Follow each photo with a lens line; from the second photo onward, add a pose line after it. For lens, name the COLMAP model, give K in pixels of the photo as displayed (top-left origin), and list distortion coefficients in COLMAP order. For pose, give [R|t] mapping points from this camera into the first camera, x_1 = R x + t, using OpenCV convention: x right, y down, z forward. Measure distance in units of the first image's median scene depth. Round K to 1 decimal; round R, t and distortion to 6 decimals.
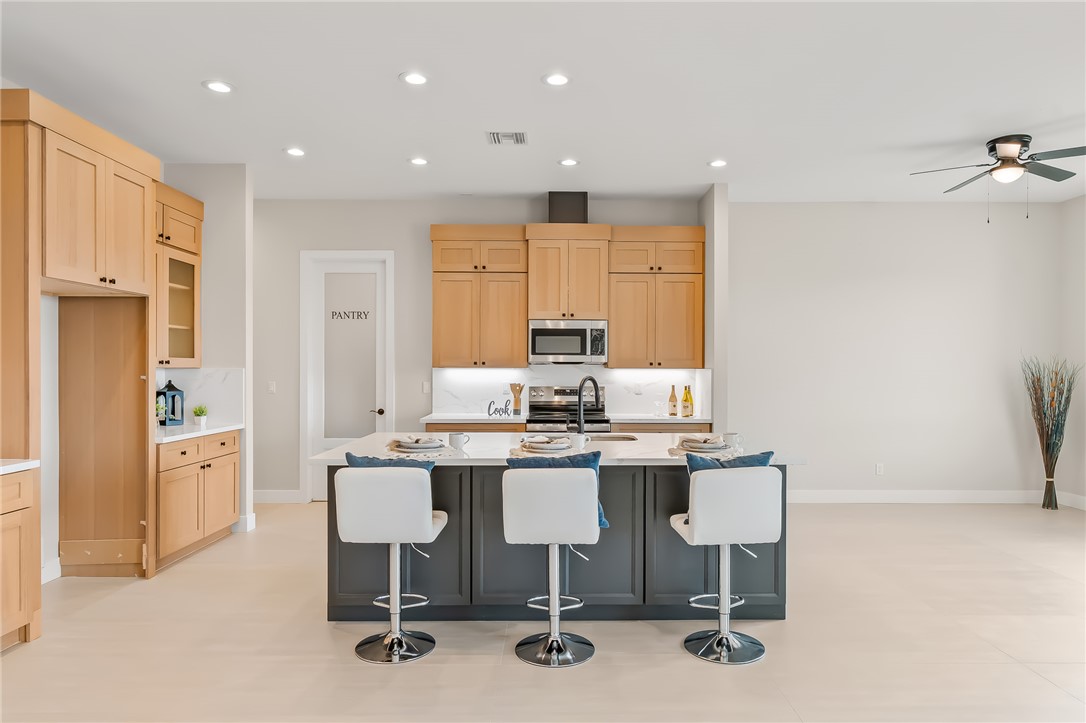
lens RADIAL K [[664.8, 0, 559.9], [0, 664.8, 370.7], [0, 0, 1]] dist [-0.002250, 0.000572]
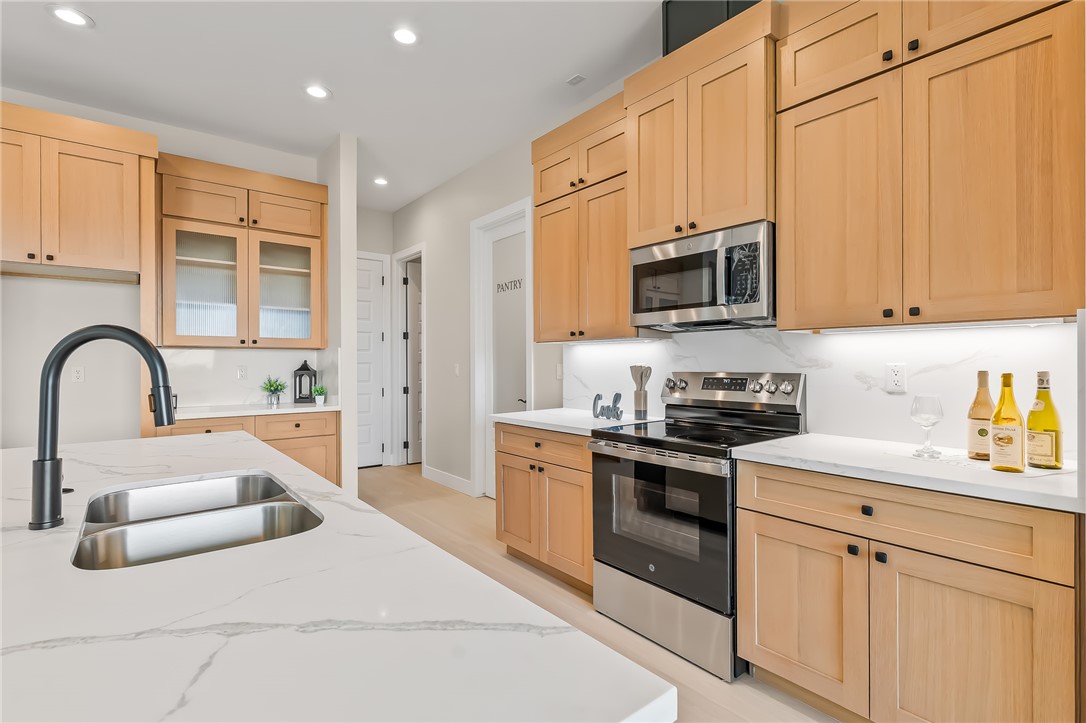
lens RADIAL K [[515.0, 0, 543.0], [0, 515.0, 361.5], [0, 0, 1]] dist [0.002051, -0.000346]
pose [[0.610757, -0.005350, -0.791800, 0.247783], [0.001756, 0.999984, -0.005402, 0.017932], [0.791816, 0.001909, 0.610757, 0.671746]]
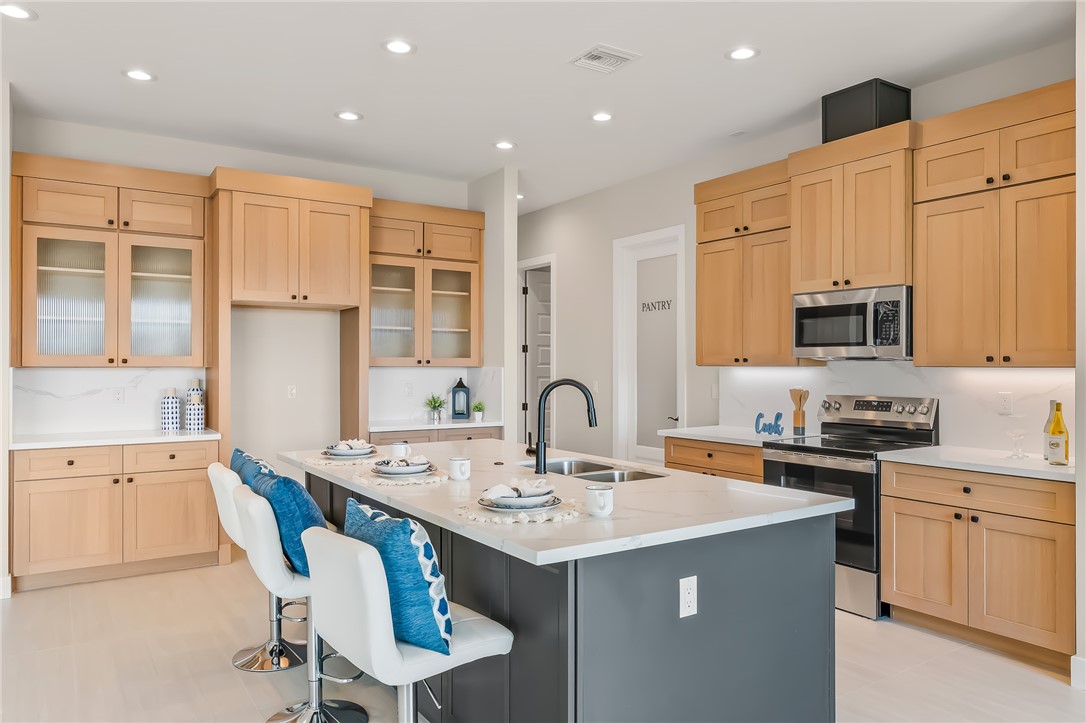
lens RADIAL K [[739.2, 0, 543.9], [0, 739.2, 364.6], [0, 0, 1]] dist [-0.003379, 0.001980]
pose [[0.541321, -0.002872, -0.840811, 0.443298], [-0.002755, 0.999983, -0.005189, -0.001676], [0.840811, 0.005126, 0.541304, 0.376852]]
